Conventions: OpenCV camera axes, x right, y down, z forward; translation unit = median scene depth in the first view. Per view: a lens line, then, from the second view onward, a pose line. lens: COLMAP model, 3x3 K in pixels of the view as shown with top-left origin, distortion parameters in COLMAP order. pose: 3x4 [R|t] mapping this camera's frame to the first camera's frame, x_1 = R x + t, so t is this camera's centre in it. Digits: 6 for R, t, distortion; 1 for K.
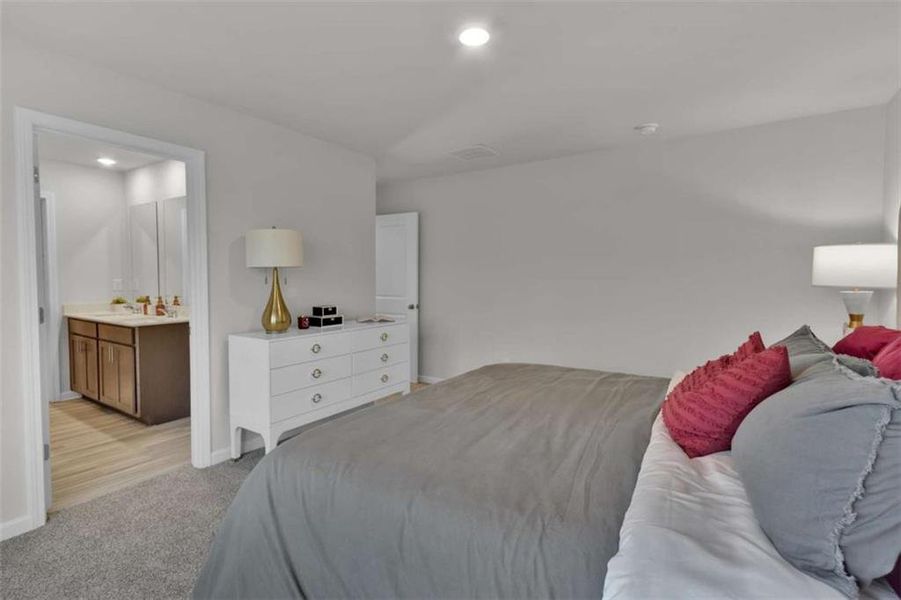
lens RADIAL K [[413.6, 0, 449.8], [0, 413.6, 292.3], [0, 0, 1]] dist [0.003838, -0.000270]
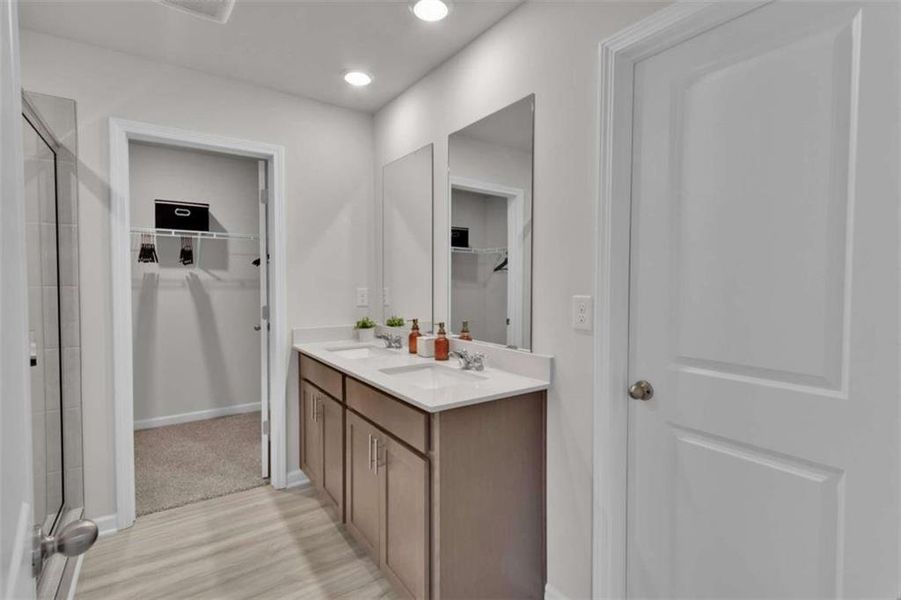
lens RADIAL K [[413.6, 0, 449.8], [0, 413.6, 292.3], [0, 0, 1]] dist [0.003838, -0.000270]
pose [[0.924797, 0.002382, -0.380454, -0.498917], [-0.010258, 0.999773, -0.018677, -0.015942], [0.380323, 0.021176, 0.924611, 0.537008]]
